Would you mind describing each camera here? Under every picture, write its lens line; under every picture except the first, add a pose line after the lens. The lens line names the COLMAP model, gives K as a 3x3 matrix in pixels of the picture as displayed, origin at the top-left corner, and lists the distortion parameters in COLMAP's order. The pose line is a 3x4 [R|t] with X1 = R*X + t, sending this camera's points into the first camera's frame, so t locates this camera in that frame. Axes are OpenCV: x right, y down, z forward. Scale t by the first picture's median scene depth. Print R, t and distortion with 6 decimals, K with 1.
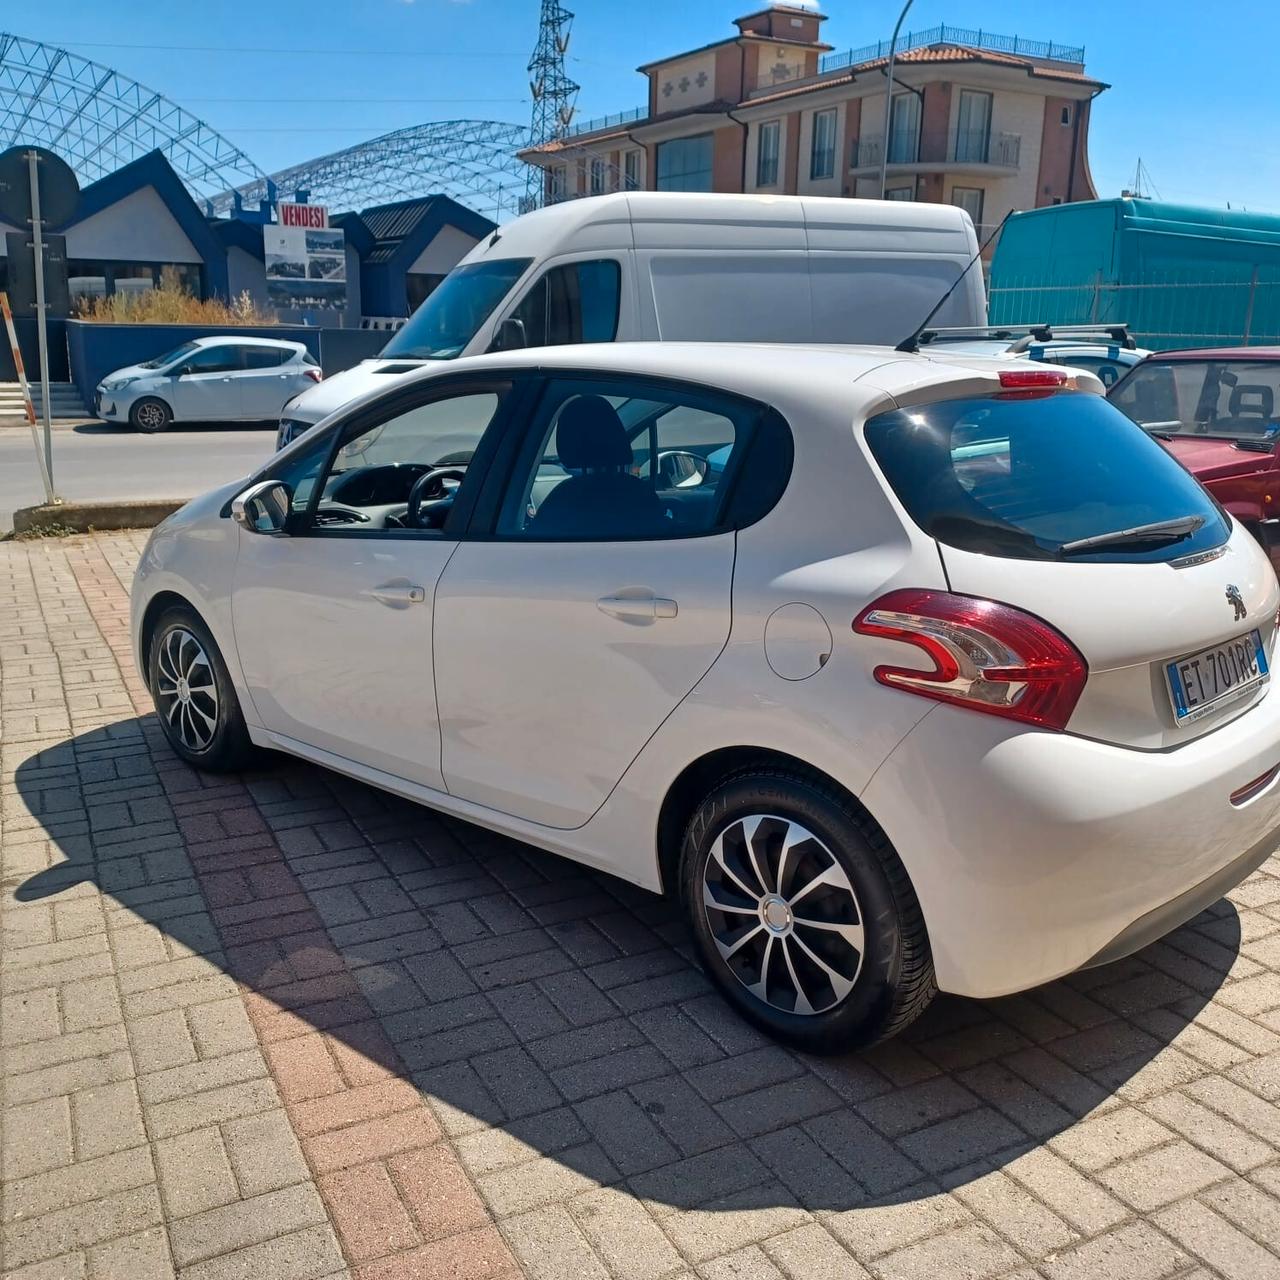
lens RADIAL K [[1241.9, 0, 645.7], [0, 1241.9, 633.7], [0, 0, 1]] dist [0.080730, -0.123090]
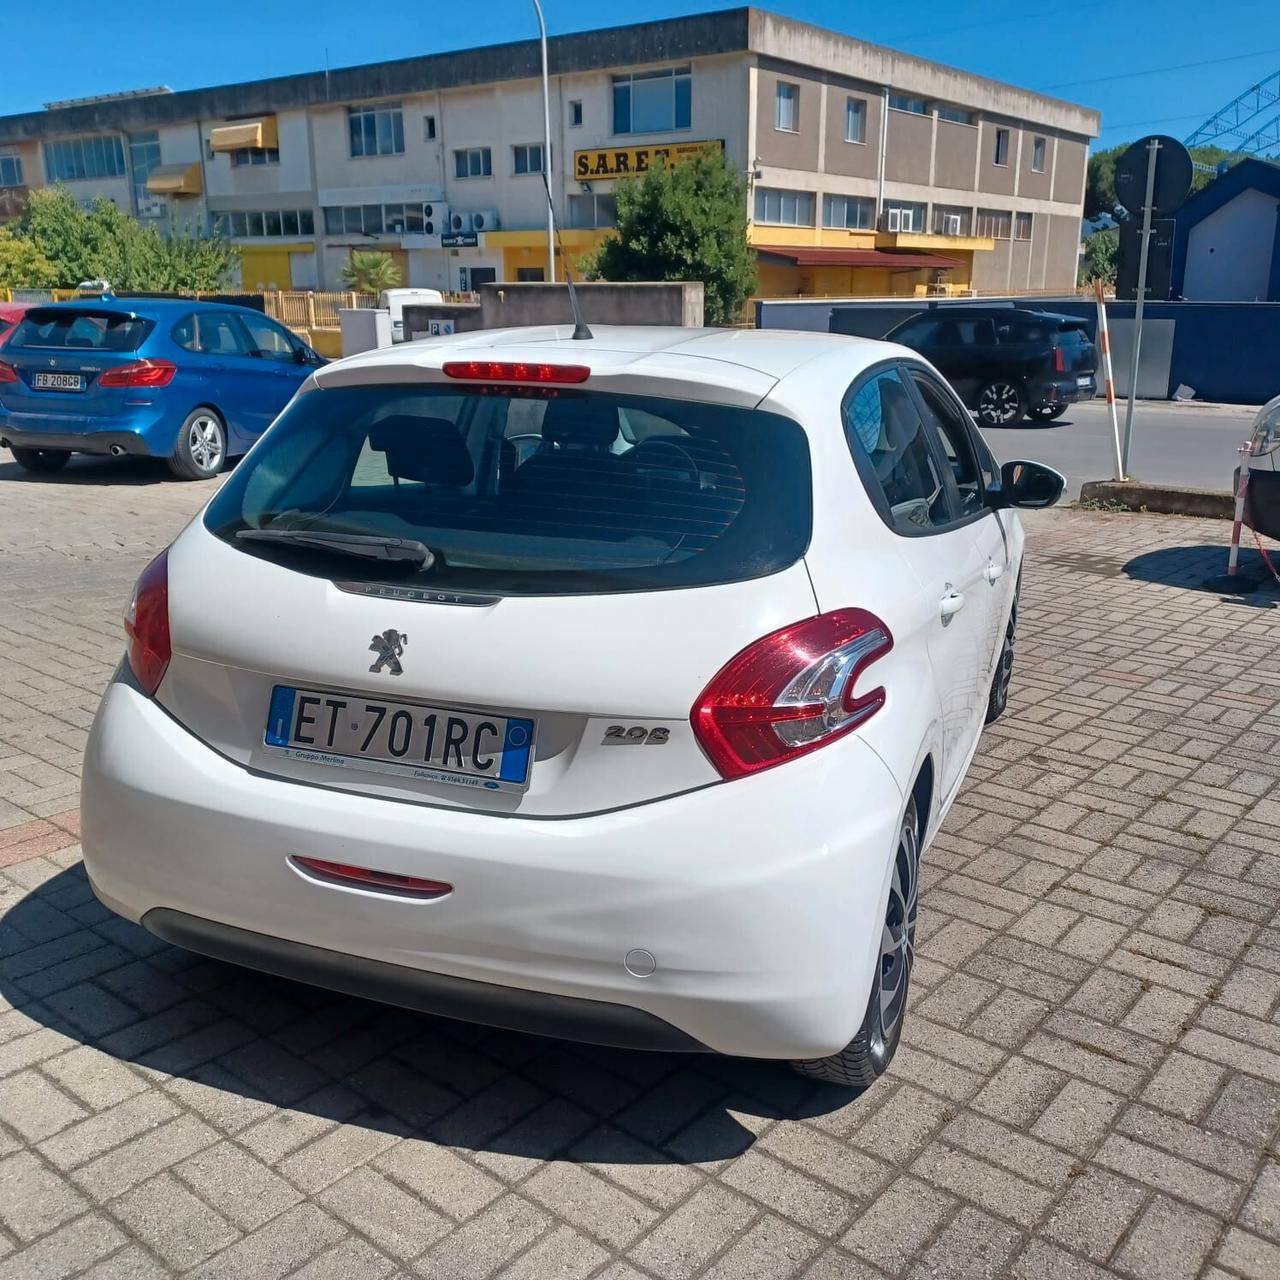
lens RADIAL K [[1246.5, 0, 645.2], [0, 1246.5, 632.0], [0, 0, 1]] dist [0.091318, -0.141683]
pose [[0.402013, 0.226848, -0.887088, 0.779594], [-0.218491, 0.964603, 0.147655, -0.120222], [0.889183, 0.134462, 0.437348, 0.494248]]
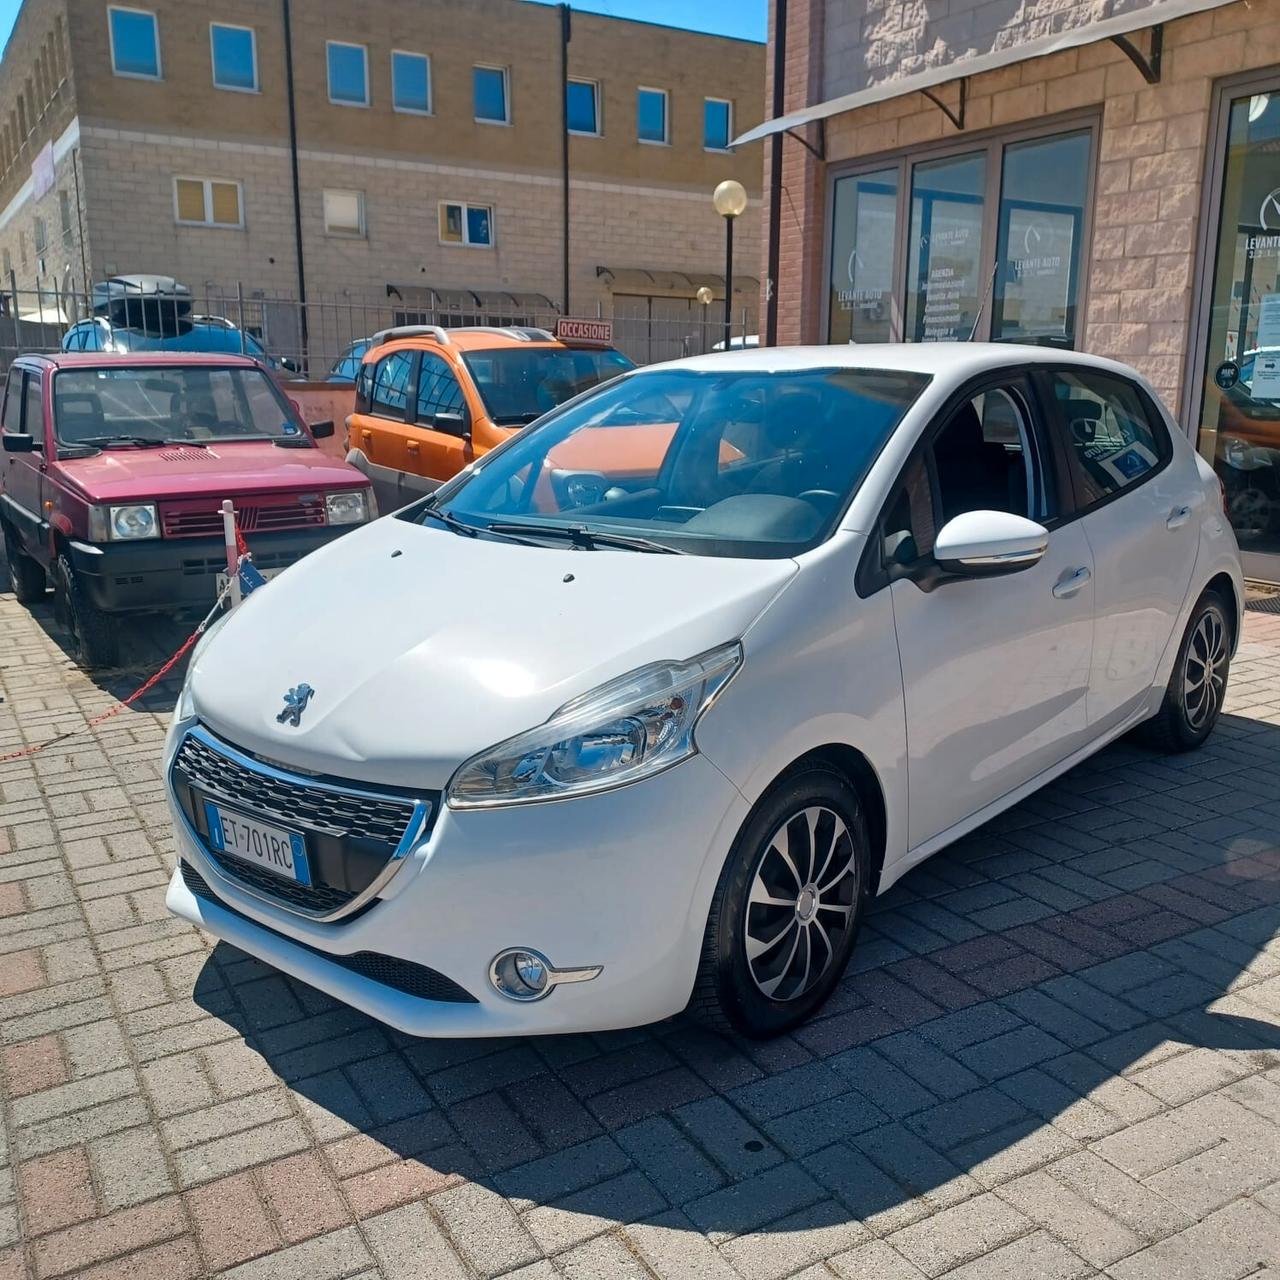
lens RADIAL K [[1269.0, 0, 648.4], [0, 1269.0, 640.8], [0, 0, 1]] dist [0.099239, -0.170212]
pose [[-0.054454, -0.220466, 0.973874, -0.963410], [0.230015, 0.946321, 0.227090, -0.242981], [-0.971662, 0.236371, -0.000821, 1.060436]]
